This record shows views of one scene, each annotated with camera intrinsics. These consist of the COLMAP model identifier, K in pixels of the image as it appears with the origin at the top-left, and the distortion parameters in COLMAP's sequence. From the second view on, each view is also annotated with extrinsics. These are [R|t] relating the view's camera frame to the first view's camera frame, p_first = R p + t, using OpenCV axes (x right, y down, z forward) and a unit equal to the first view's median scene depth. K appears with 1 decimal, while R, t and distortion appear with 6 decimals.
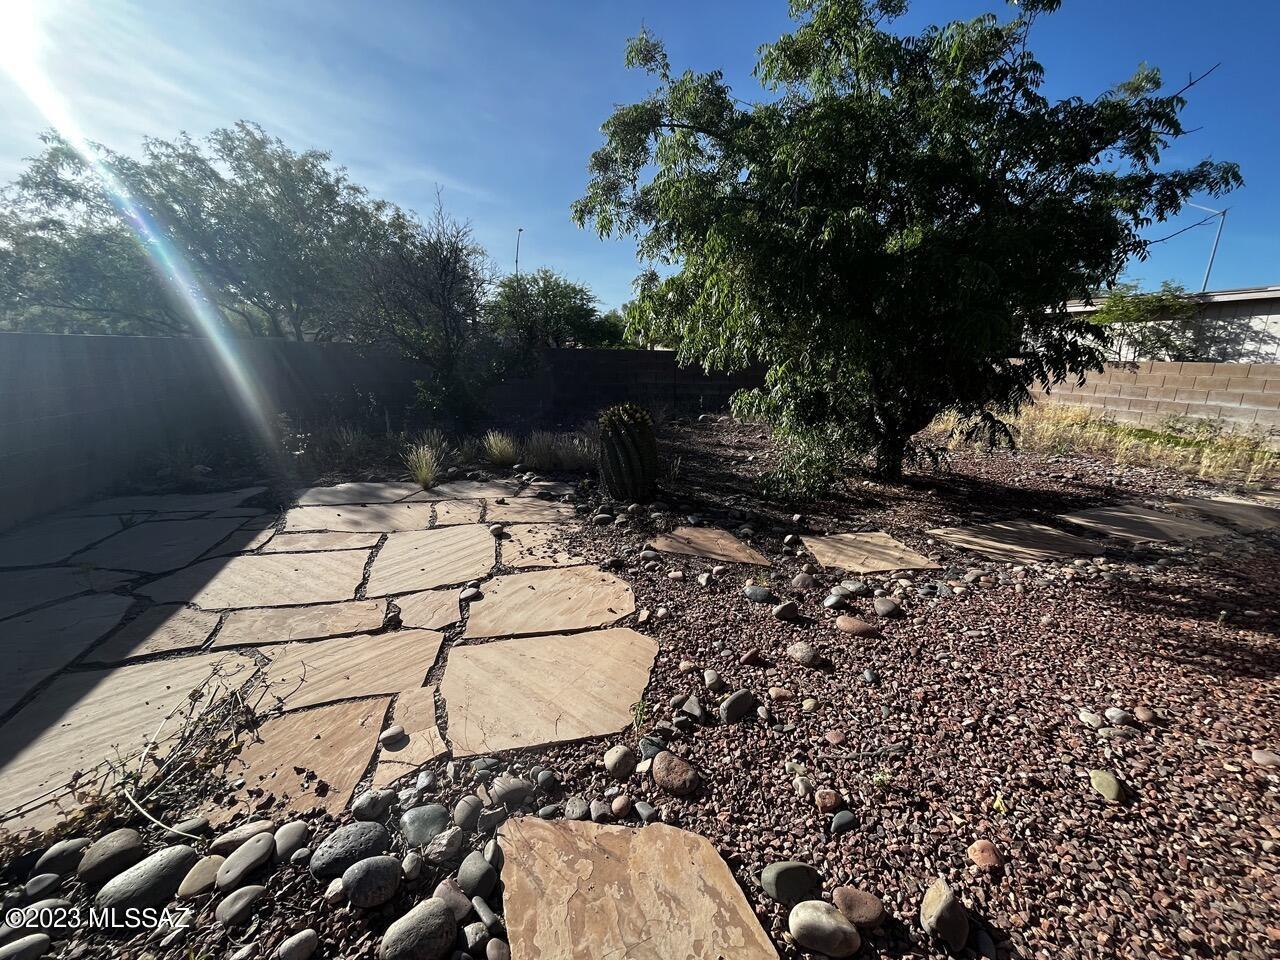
lens RADIAL K [[515.1, 0, 643.1], [0, 515.1, 475.8], [0, 0, 1]] dist [-0.003211, 0.001109]
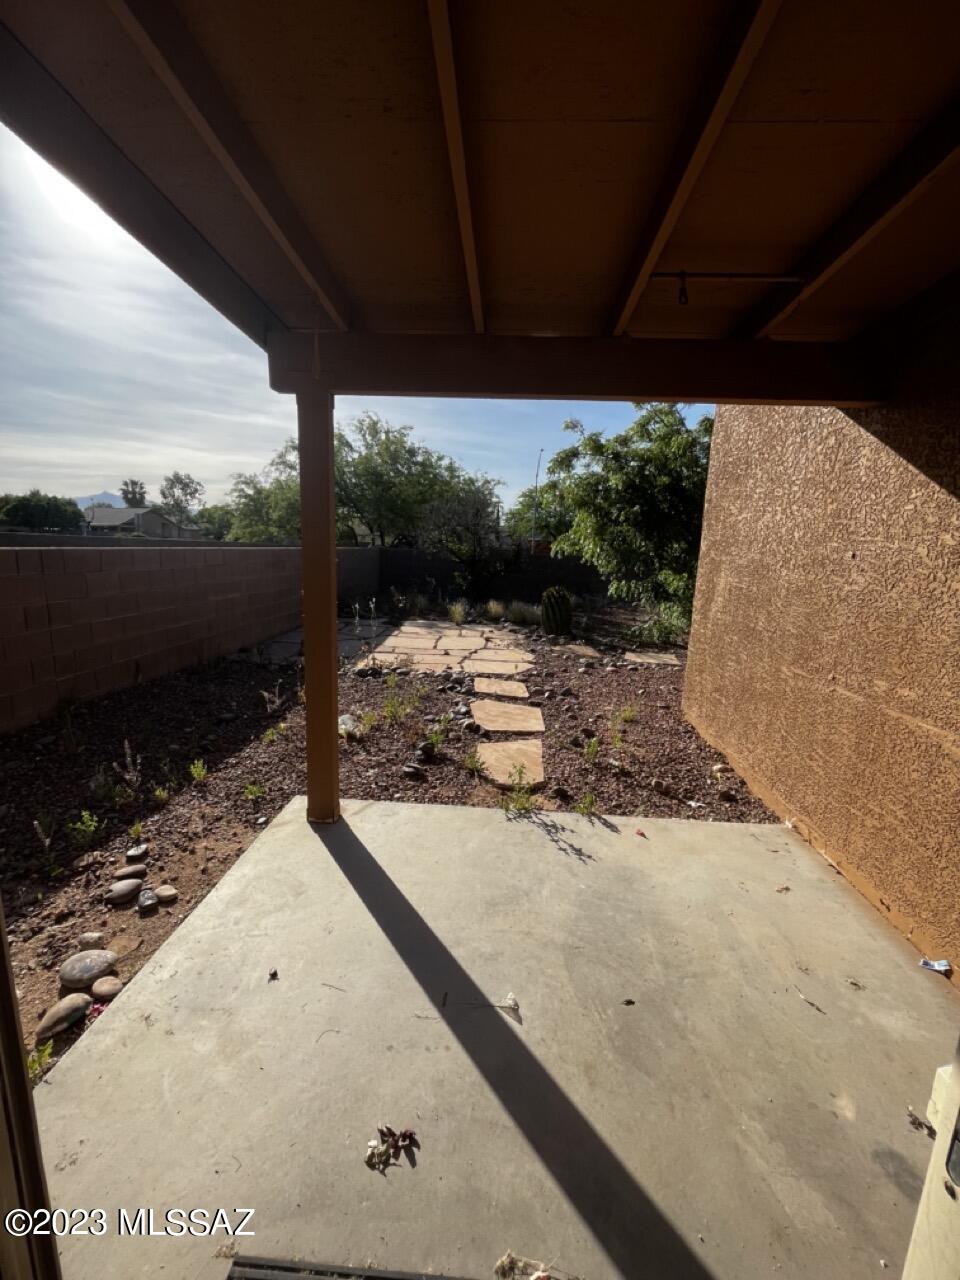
lens RADIAL K [[515.1, 0, 479.5], [0, 515.1, 642.8], [0, 0, 1]] dist [-0.003211, 0.001109]
pose [[0.941852, 0.074868, -0.327582, 0.323613], [-0.094805, 0.994465, -0.045297, 0.175811], [0.322377, 0.073720, 0.943736, -0.863007]]
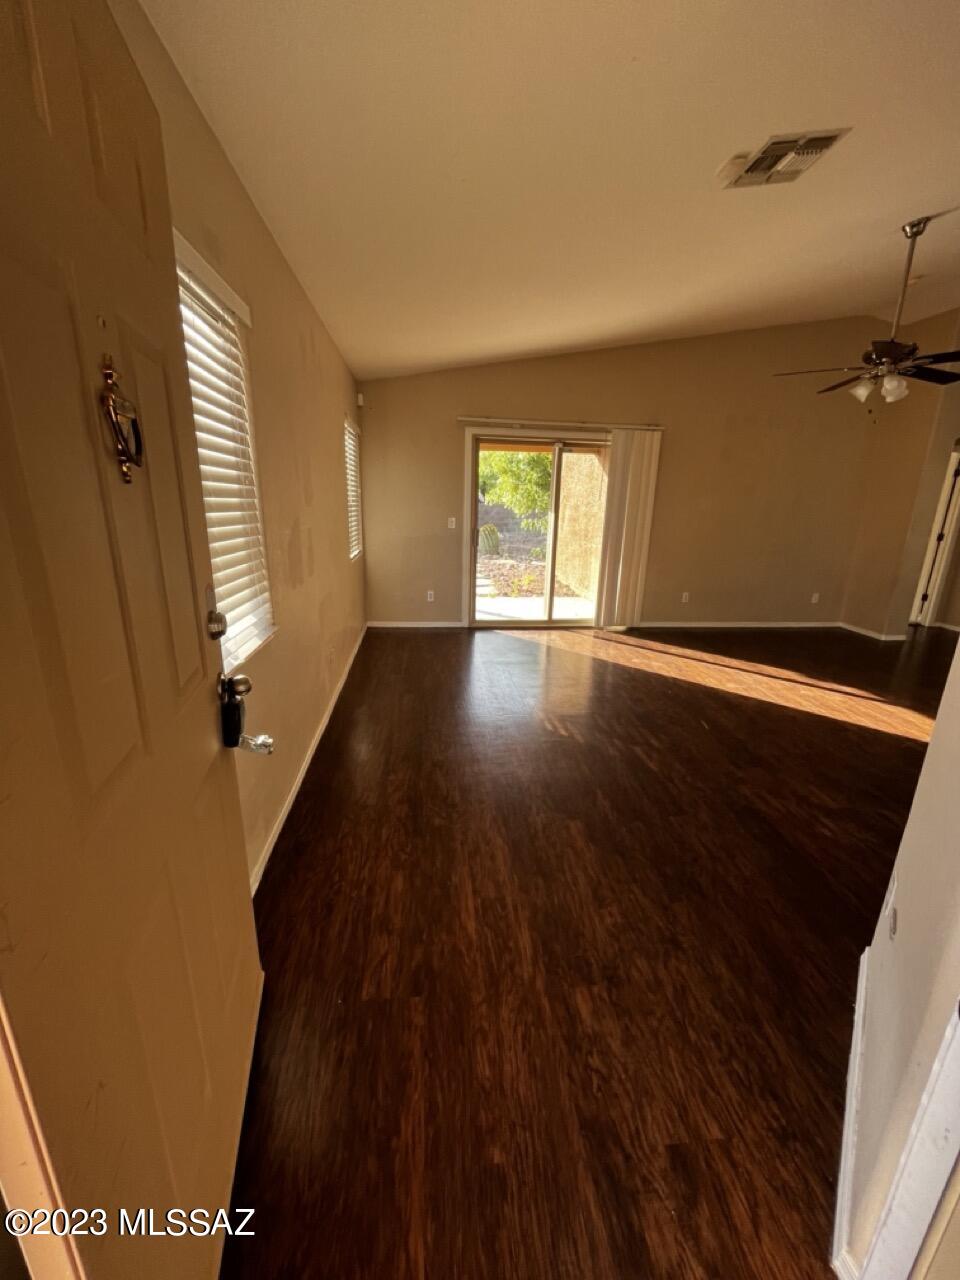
lens RADIAL K [[515.1, 0, 479.7], [0, 515.1, 647.1], [0, 0, 1]] dist [-0.003211, 0.001109]
pose [[0.983850, 0.052910, -0.170997, 0.445302], [-0.046257, 0.998018, 0.042663, 0.437396], [0.172916, -0.034065, 0.984347, -1.940555]]
